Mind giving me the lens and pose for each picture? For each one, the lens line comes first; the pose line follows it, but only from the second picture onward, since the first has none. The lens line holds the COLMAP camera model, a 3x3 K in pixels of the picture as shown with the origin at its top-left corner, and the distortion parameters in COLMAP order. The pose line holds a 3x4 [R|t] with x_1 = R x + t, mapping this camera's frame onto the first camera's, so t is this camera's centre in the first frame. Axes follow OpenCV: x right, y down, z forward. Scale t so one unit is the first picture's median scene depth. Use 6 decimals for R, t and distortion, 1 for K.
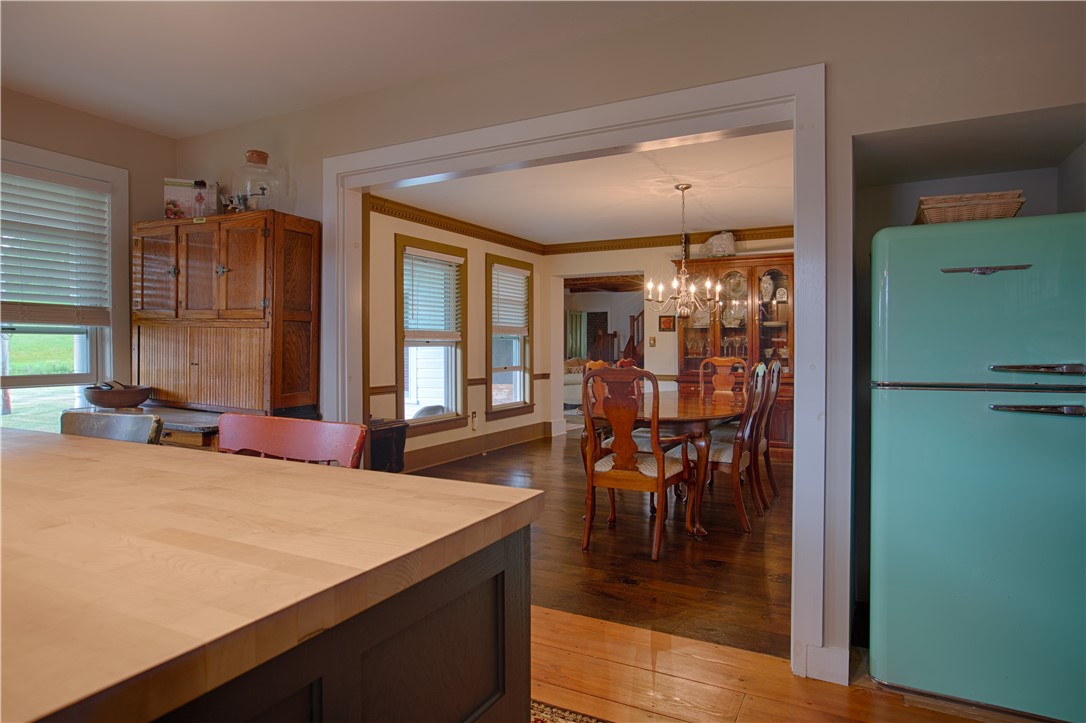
lens RADIAL K [[635.6, 0, 543.1], [0, 635.6, 342.0], [0, 0, 1]] dist [-0.057568, 0.048966]
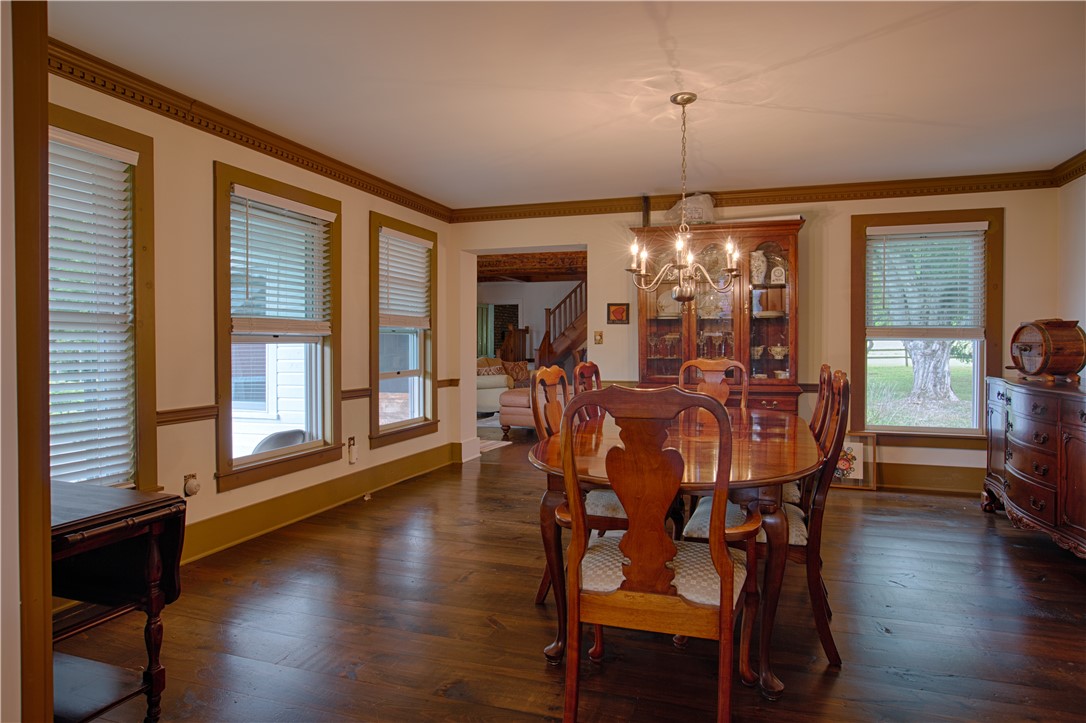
lens RADIAL K [[620.2, 0, 590.0], [0, 620.2, 346.7], [0, 0, 1]] dist [-0.032845, 0.000543]
pose [[0.971152, 0.000507, 0.238461, -0.016258], [-0.003463, 0.999922, 0.011977, 0.001738], [-0.238436, -0.012458, 0.971078, 0.283142]]
